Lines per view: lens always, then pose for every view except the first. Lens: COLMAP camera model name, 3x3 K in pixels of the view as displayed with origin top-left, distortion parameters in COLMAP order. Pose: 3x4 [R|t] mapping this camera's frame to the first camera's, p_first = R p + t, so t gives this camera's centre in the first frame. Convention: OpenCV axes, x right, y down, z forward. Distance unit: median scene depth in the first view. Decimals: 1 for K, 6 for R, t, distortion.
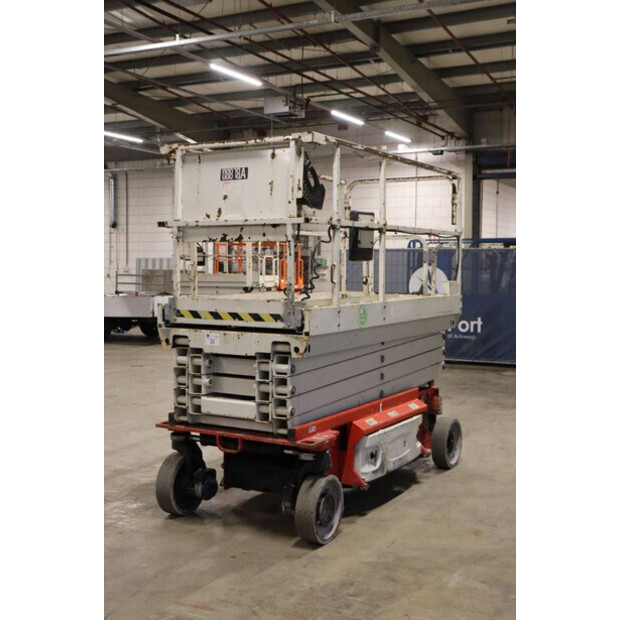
lens RADIAL K [[811.0, 0, 308.3], [0, 811.0, 305.4], [0, 0, 1]] dist [0.031675, 0.000000]
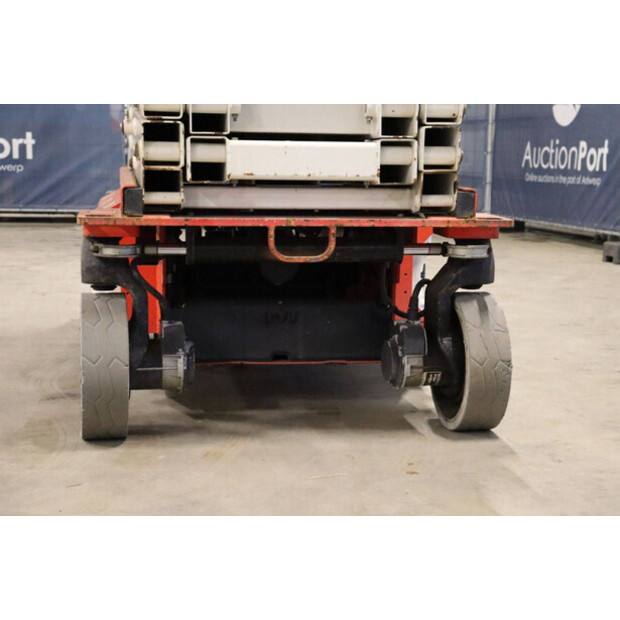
lens RADIAL K [[1237.7, 0, 310.6], [0, 1237.7, 297.0], [0, 0, 1]] dist [0.318290, 0.000000]
pose [[0.770721, -0.072828, 0.632997, -0.523759], [0.021065, 0.995816, 0.088923, 0.140161], [-0.636824, -0.055201, 0.769030, 0.476989]]
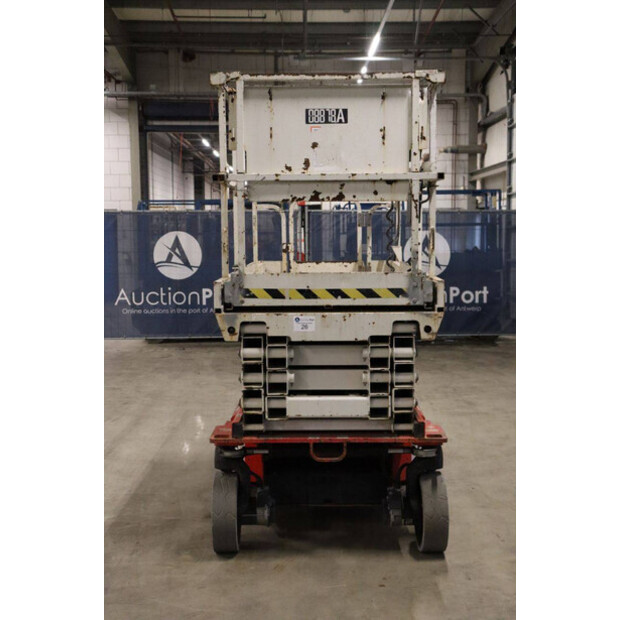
lens RADIAL K [[910.3, 0, 309.8], [0, 910.3, 305.9], [0, 0, 1]] dist [0.100806, 0.000000]
pose [[0.867914, -0.052635, 0.493917, -0.557399], [0.036208, 0.998428, 0.042774, -0.014017], [-0.495392, -0.019240, 0.868456, 0.219194]]
